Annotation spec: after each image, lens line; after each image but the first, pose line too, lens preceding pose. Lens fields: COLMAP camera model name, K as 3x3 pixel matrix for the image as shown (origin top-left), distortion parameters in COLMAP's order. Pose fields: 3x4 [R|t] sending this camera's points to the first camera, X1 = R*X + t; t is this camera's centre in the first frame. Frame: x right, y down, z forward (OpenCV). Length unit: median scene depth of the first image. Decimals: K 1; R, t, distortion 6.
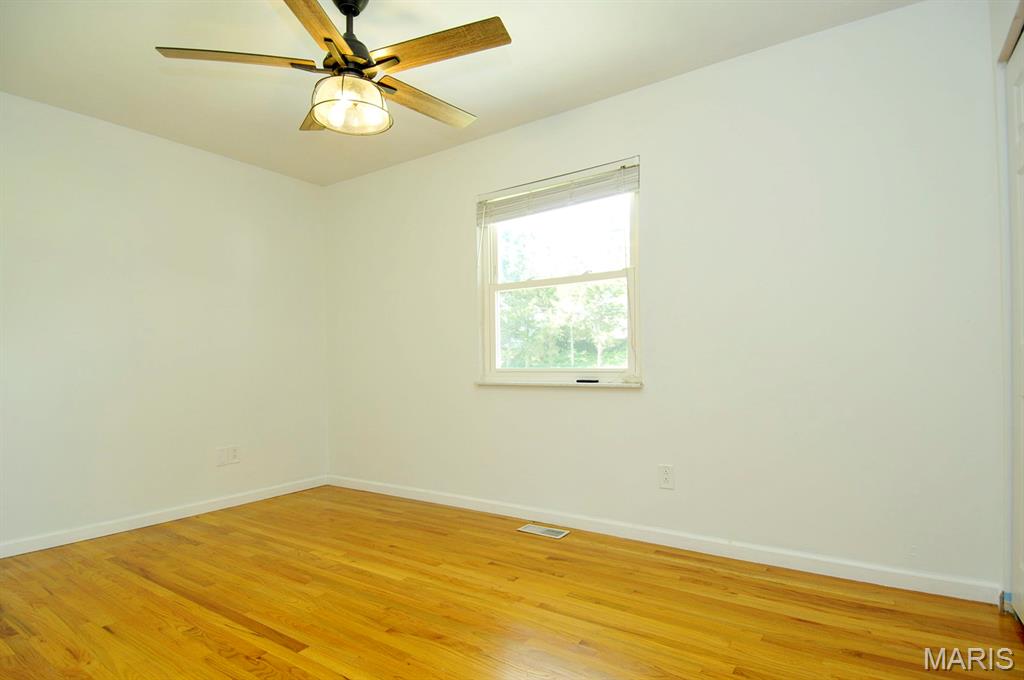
lens RADIAL K [[534.4, 0, 514.7], [0, 534.4, 362.7], [0, 0, 1]] dist [0.056703, -0.055845]
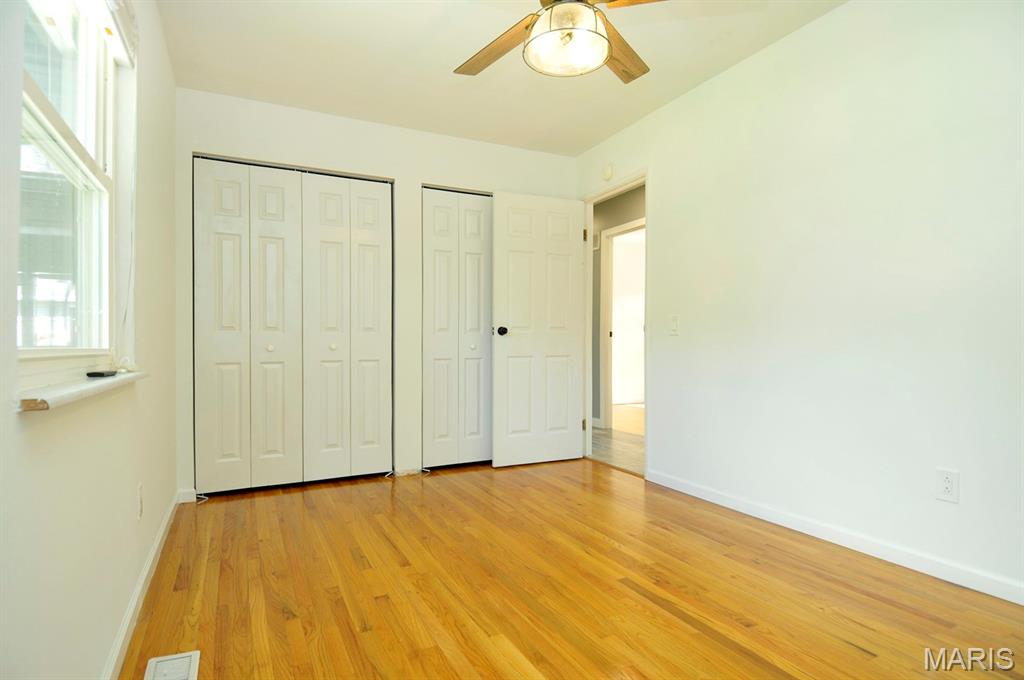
lens RADIAL K [[534.4, 0, 514.7], [0, 534.4, 362.7], [0, 0, 1]] dist [0.056703, -0.055845]
pose [[-0.875365, 0.004431, 0.483442, -0.628670], [0.022039, 0.999284, 0.030747, 0.029431], [-0.482960, 0.037570, -0.874836, 1.760971]]
